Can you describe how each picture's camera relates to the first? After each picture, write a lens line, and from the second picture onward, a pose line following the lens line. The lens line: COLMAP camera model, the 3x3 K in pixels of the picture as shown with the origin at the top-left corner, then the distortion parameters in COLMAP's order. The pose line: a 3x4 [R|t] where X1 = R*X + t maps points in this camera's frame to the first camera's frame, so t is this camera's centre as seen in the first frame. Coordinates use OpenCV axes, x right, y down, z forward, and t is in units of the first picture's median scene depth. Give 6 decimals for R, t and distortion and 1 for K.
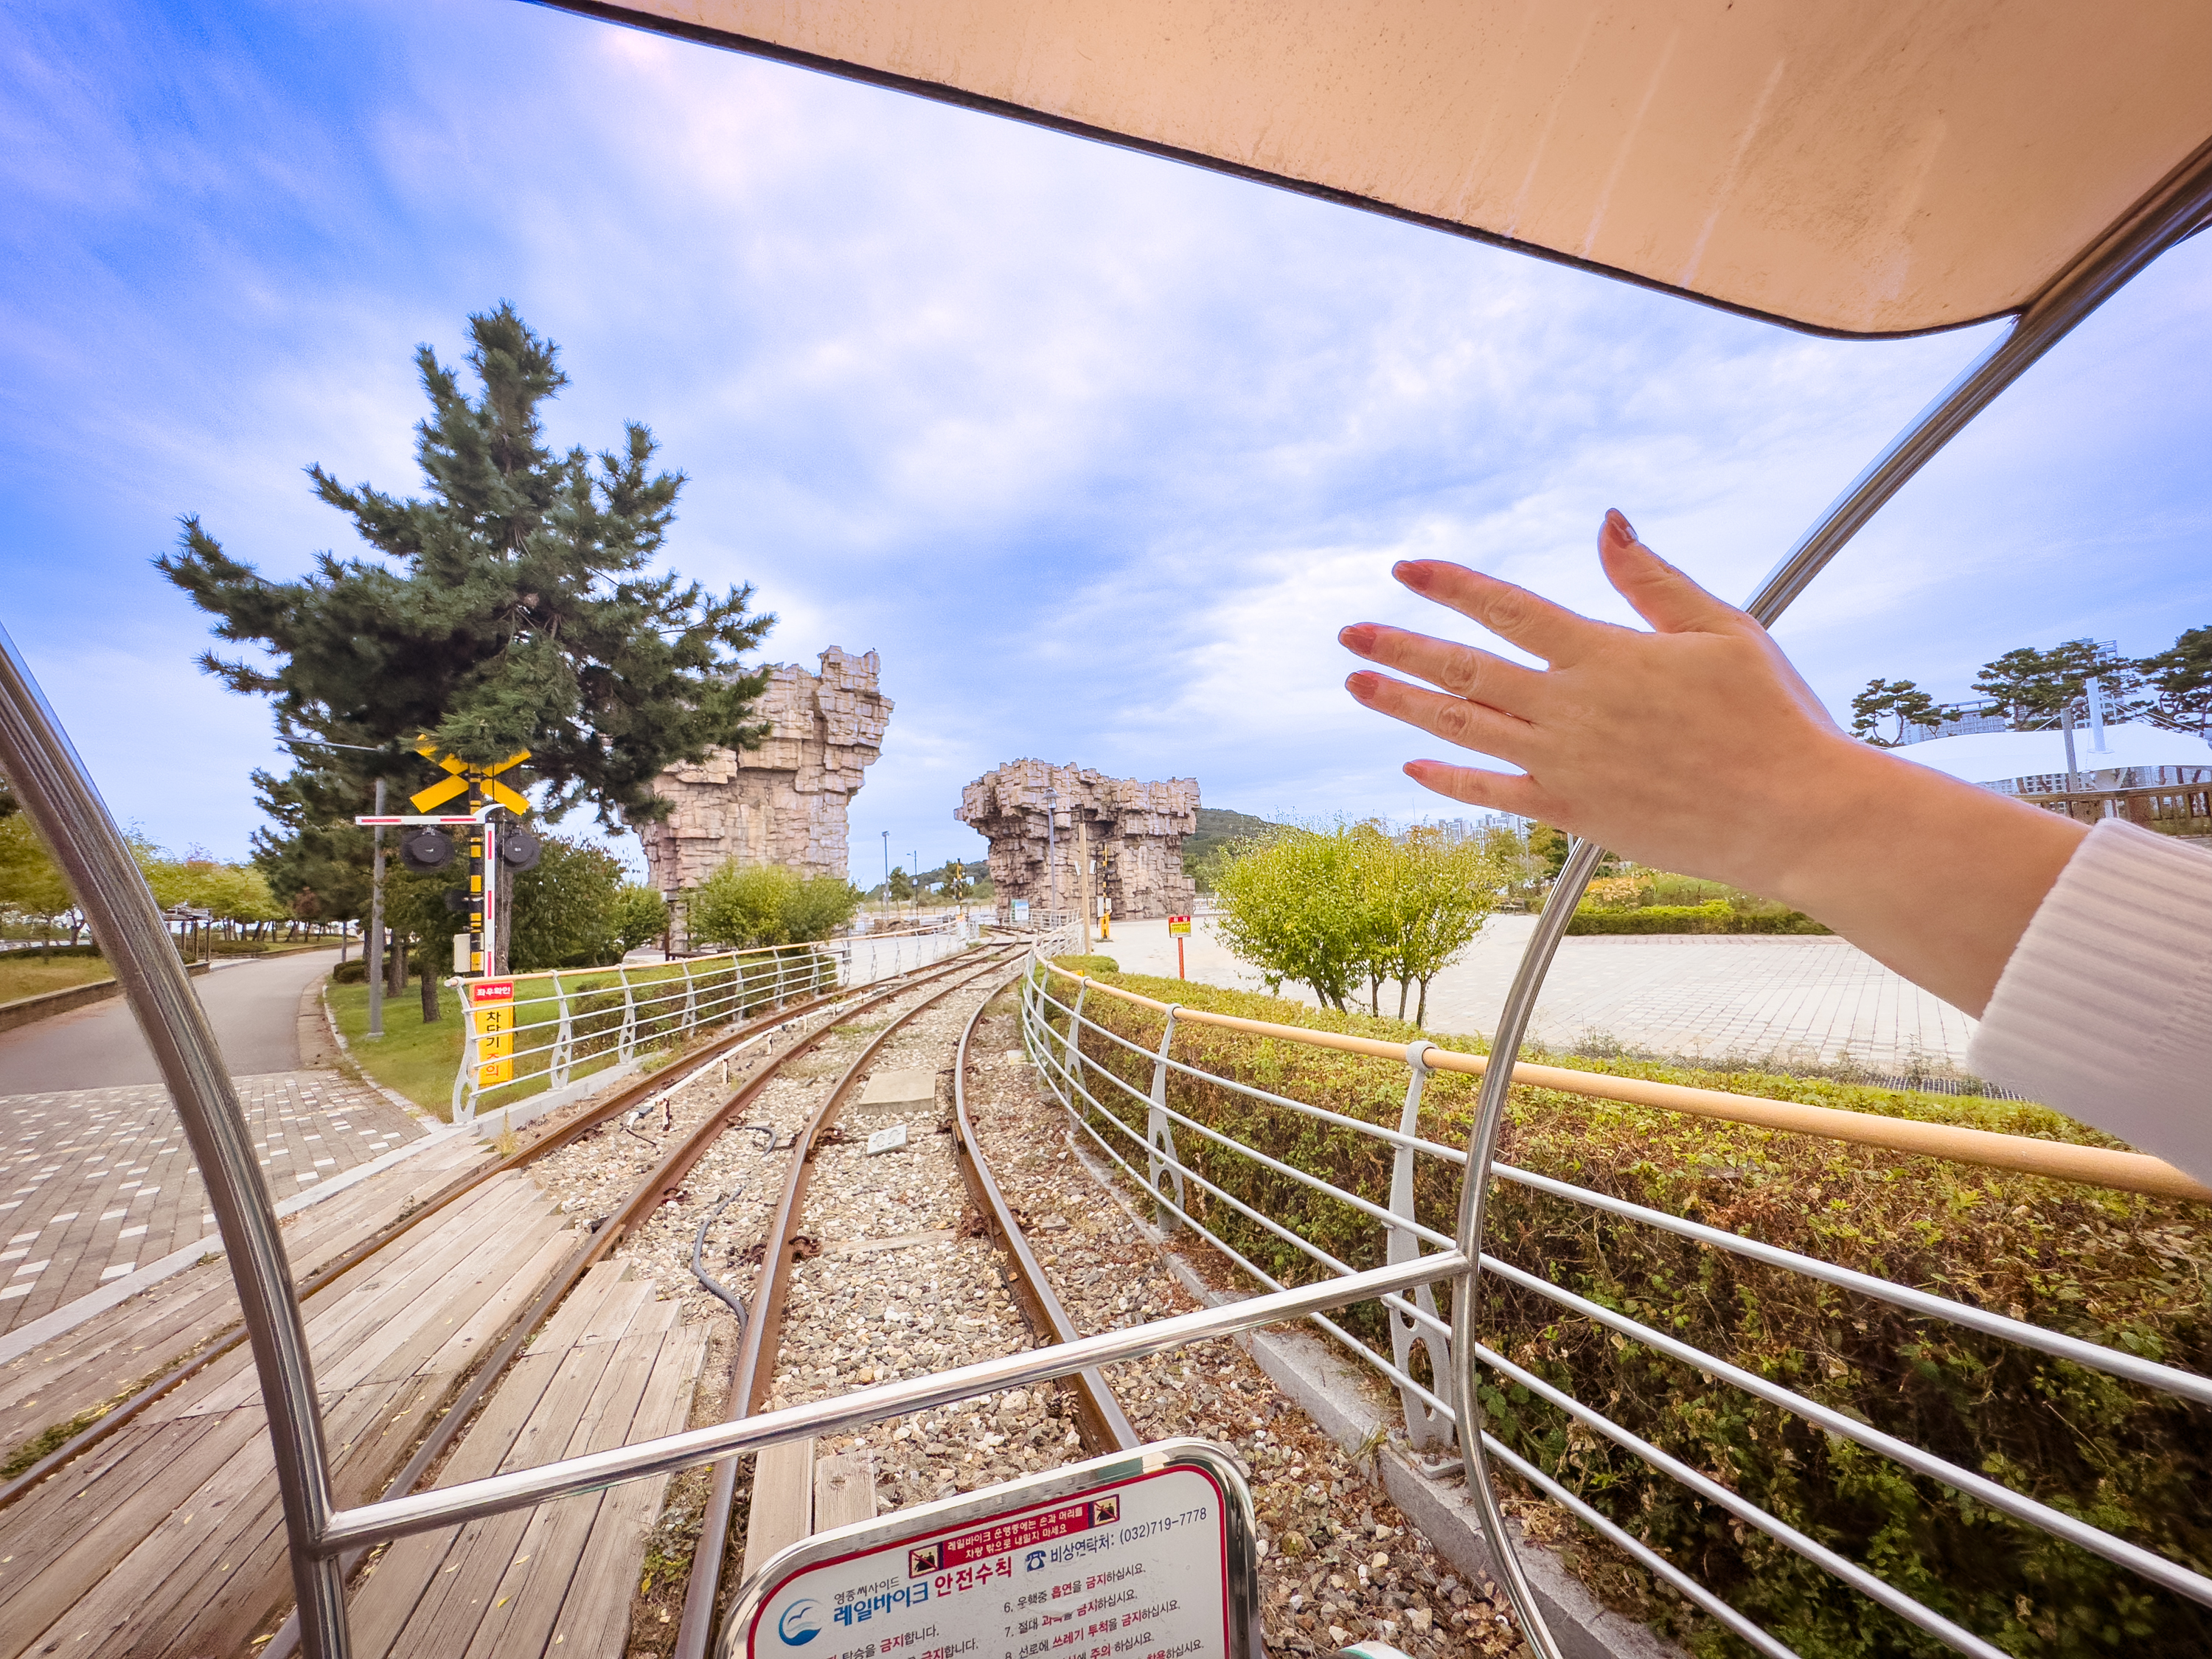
lens RADIAL K [[879.2, 0, 1092.8], [0, 879.2, 828.1], [0, 0, 1]] dist [-0.000333, 0.000069]
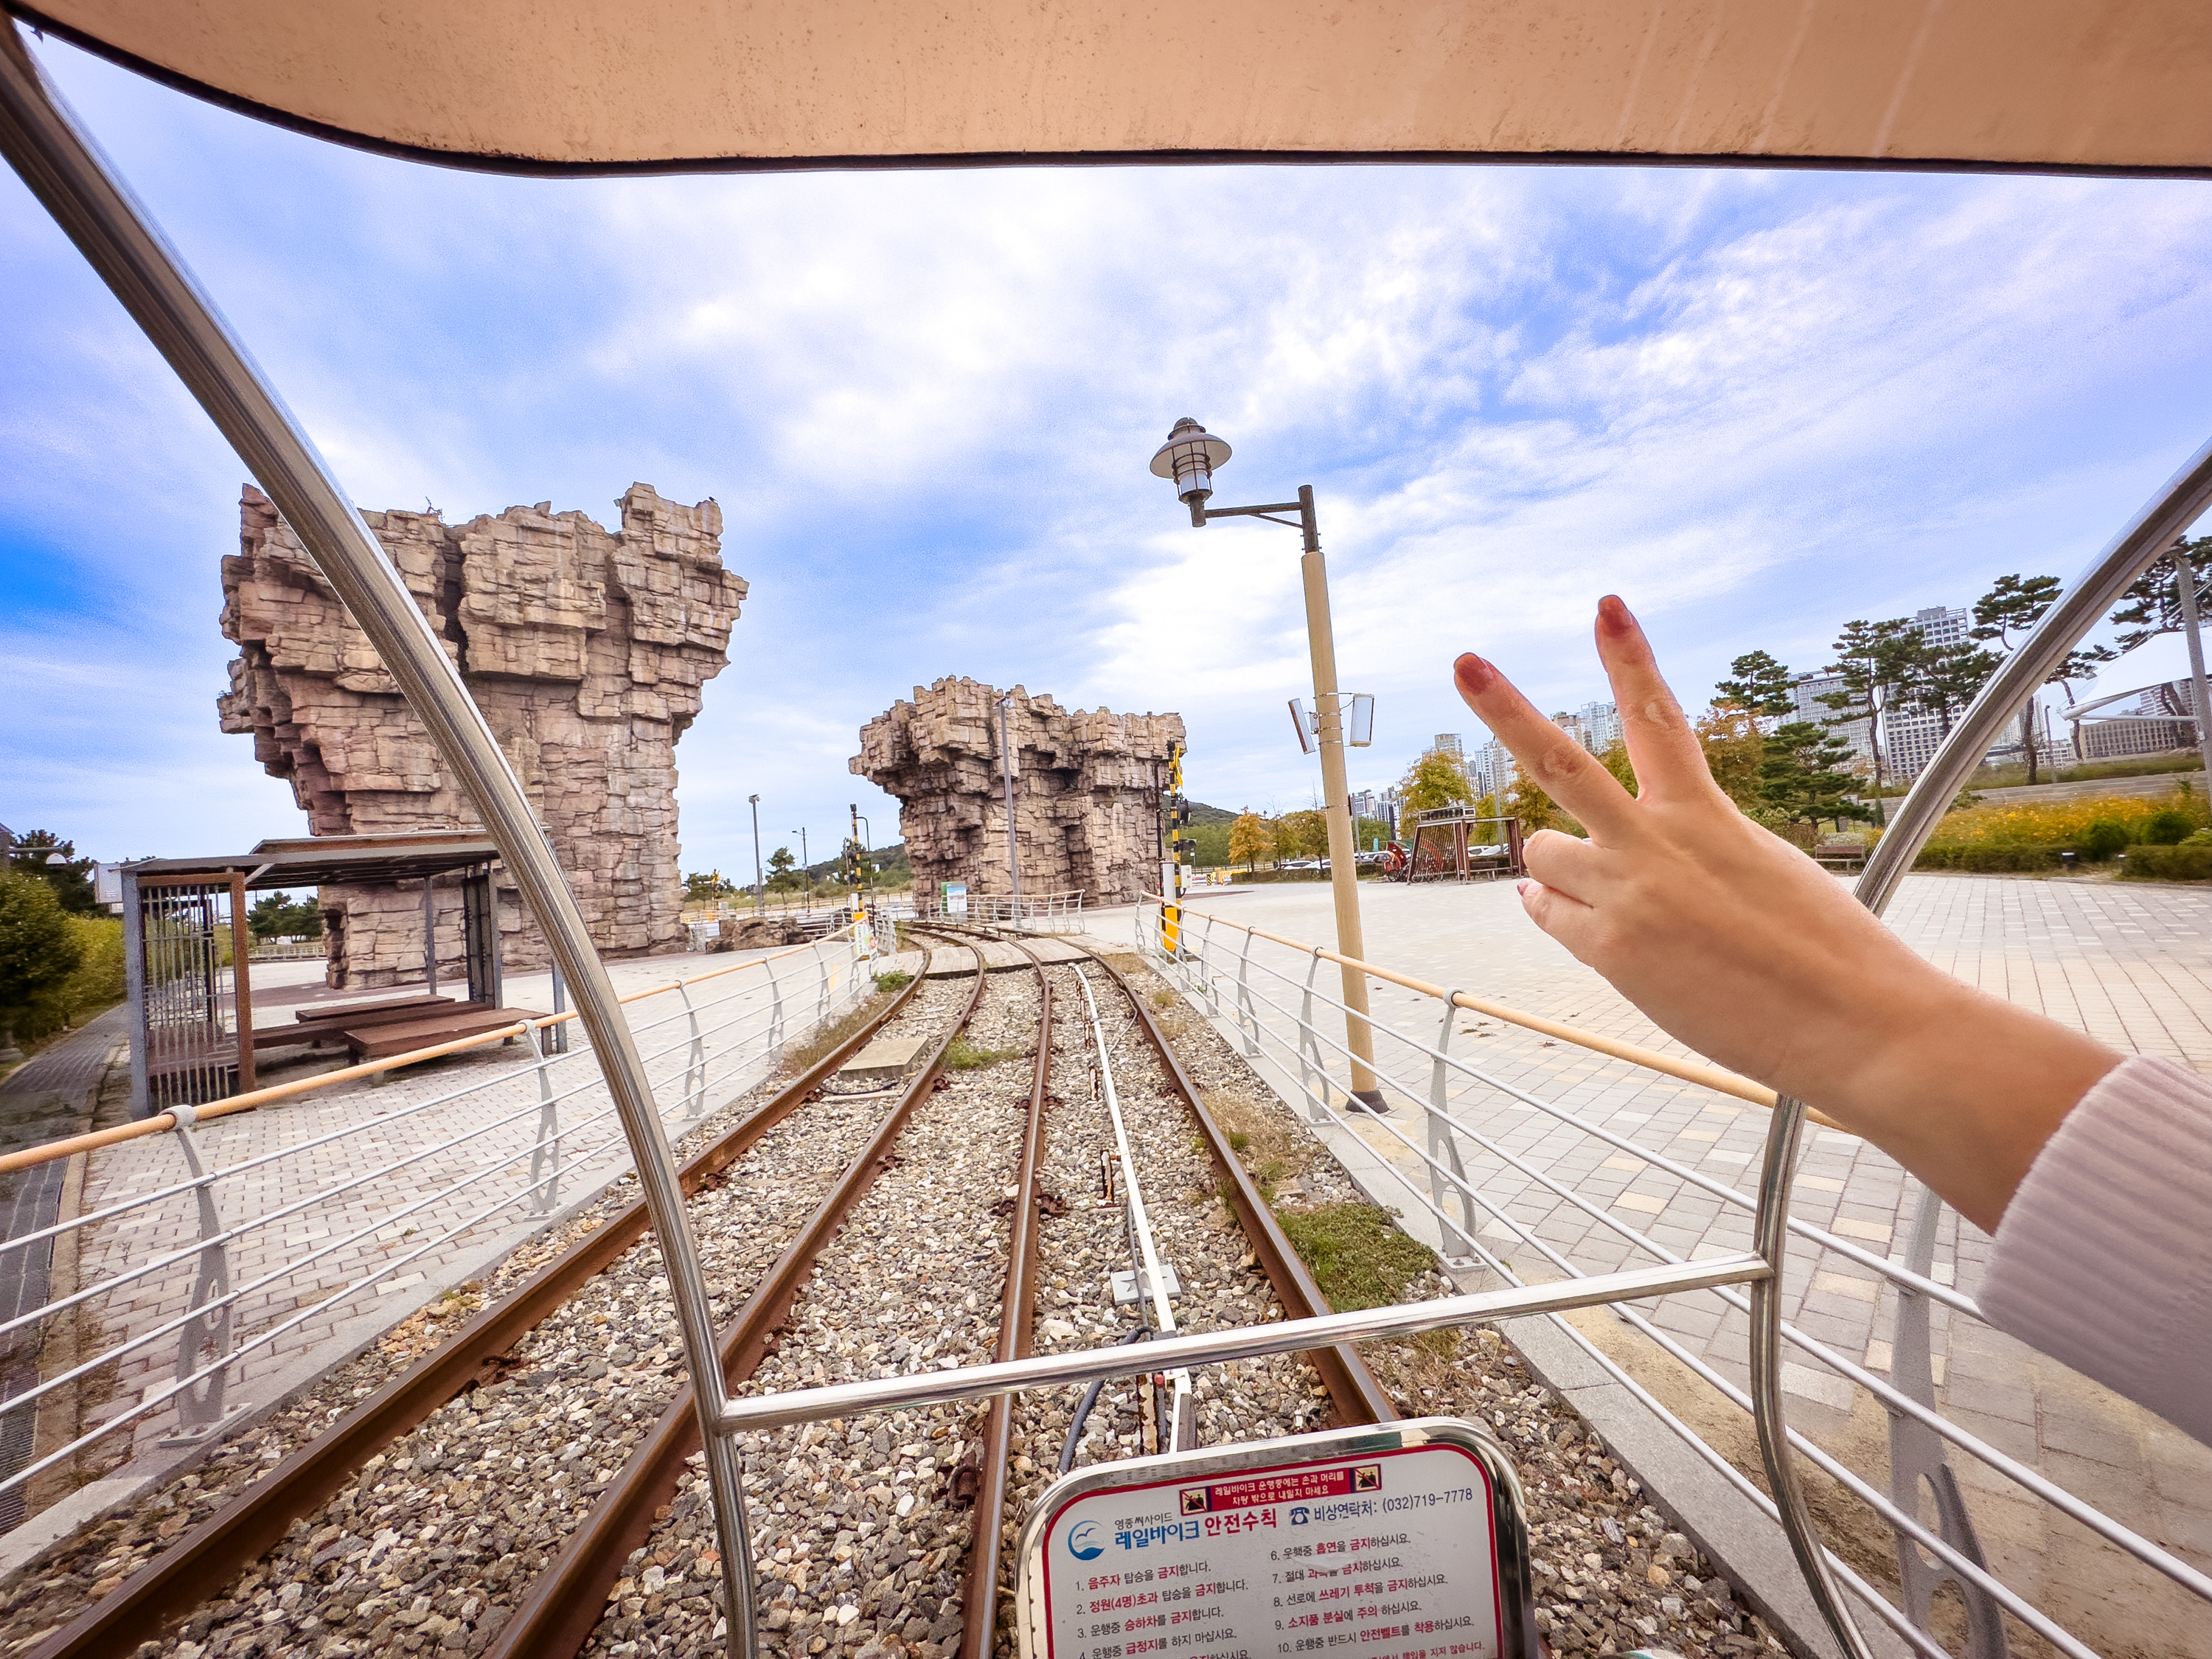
lens RADIAL K [[879.2, 0, 1091.8], [0, 879.2, 823.3], [0, 0, 1]] dist [-0.000333, 0.000069]
pose [[0.994277, -0.027031, 0.103359, -0.040749], [0.025660, 0.999565, 0.014571, 0.026803], [-0.103708, -0.011835, 0.994537, 0.292039]]
